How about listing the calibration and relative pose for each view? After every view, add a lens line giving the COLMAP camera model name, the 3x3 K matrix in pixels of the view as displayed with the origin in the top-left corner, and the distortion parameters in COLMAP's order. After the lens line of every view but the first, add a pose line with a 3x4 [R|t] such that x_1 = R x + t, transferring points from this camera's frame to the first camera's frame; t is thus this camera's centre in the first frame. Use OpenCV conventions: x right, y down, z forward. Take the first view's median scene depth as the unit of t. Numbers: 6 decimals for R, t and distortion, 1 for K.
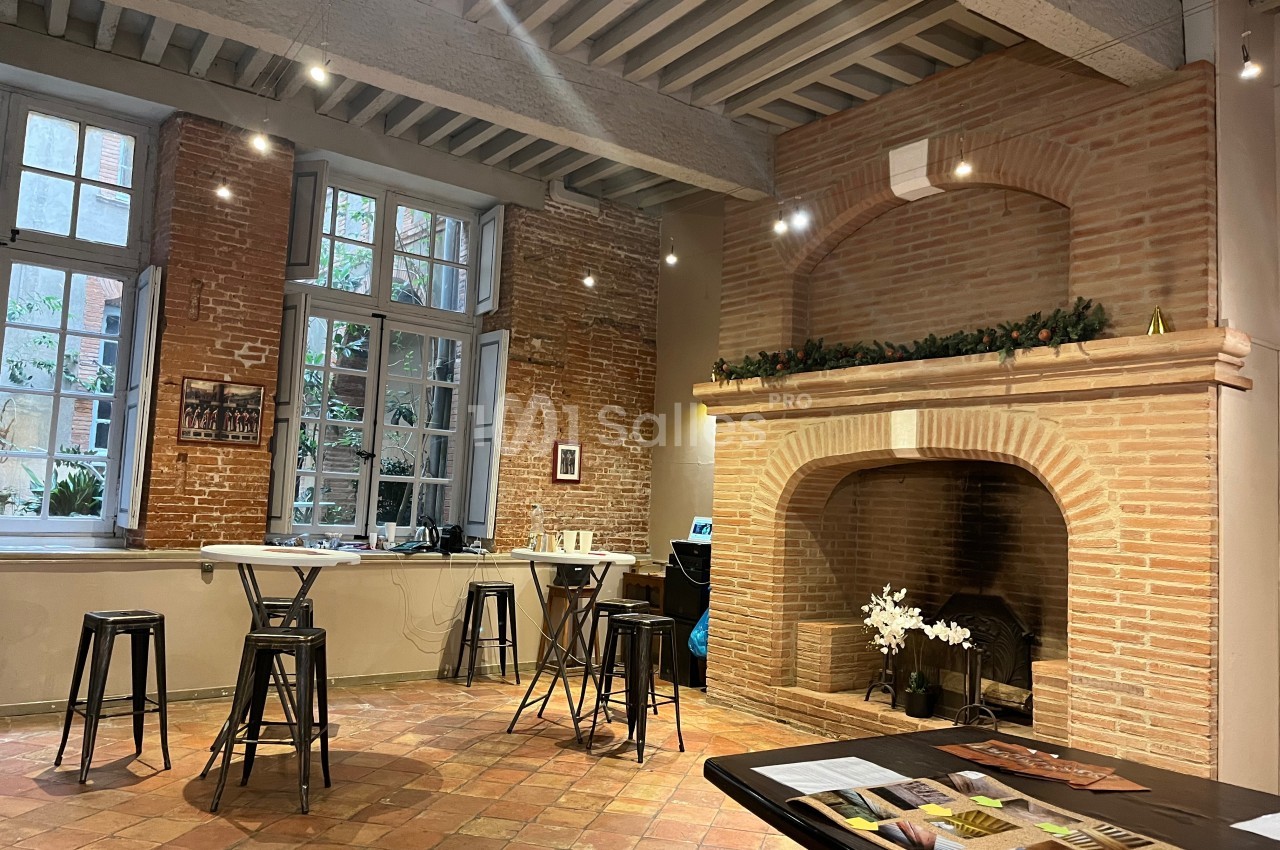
lens RADIAL K [[958.1, 0, 640.0], [0, 958.1, 425.0], [0, 0, 1]] dist [0.029919, -0.001760]
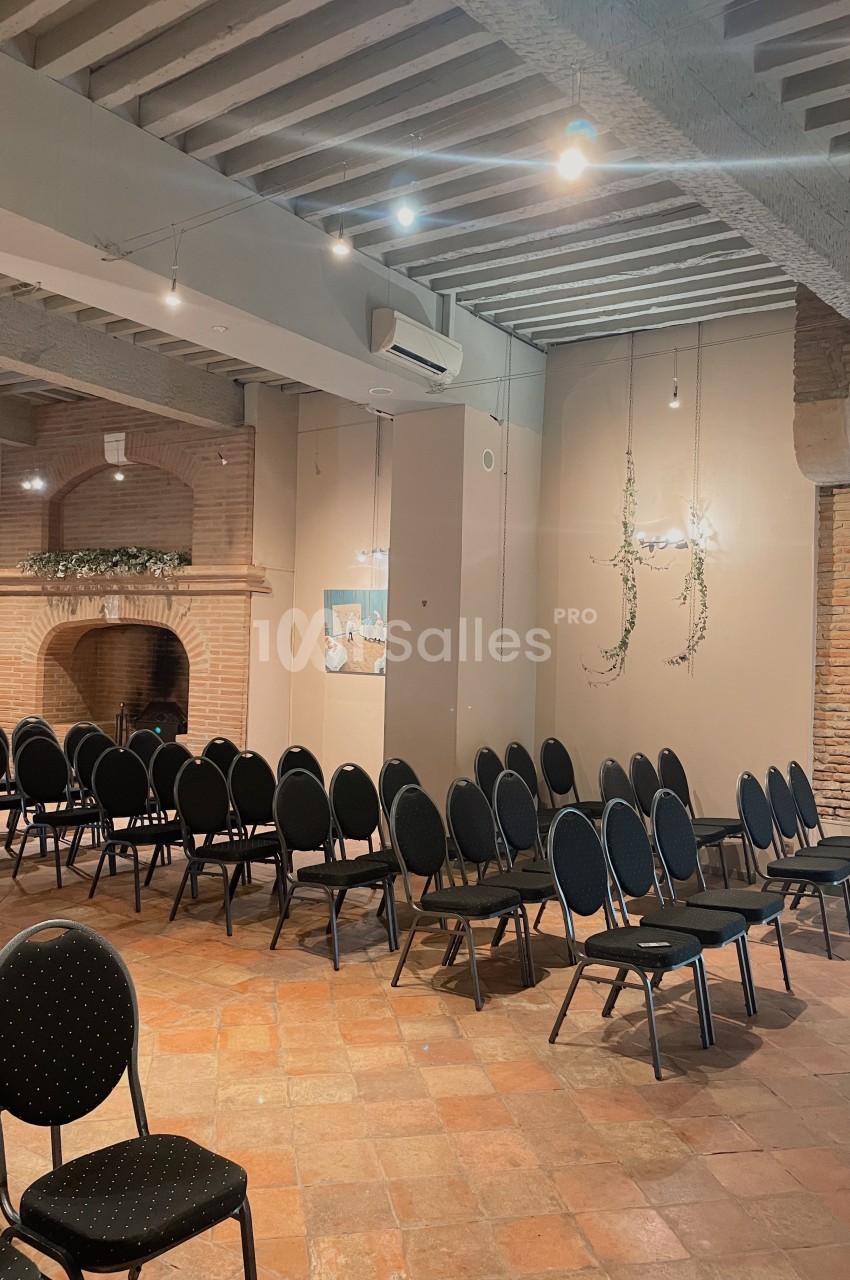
lens RADIAL K [[958.1, 0, 422.2], [0, 958.1, 634.8], [0, 0, 1]] dist [0.029919, -0.001760]
pose [[0.906155, -0.018682, 0.422533, 0.053923], [-0.018394, 0.996338, 0.083500, -0.097074], [-0.422545, -0.083436, 0.902493, -0.757056]]
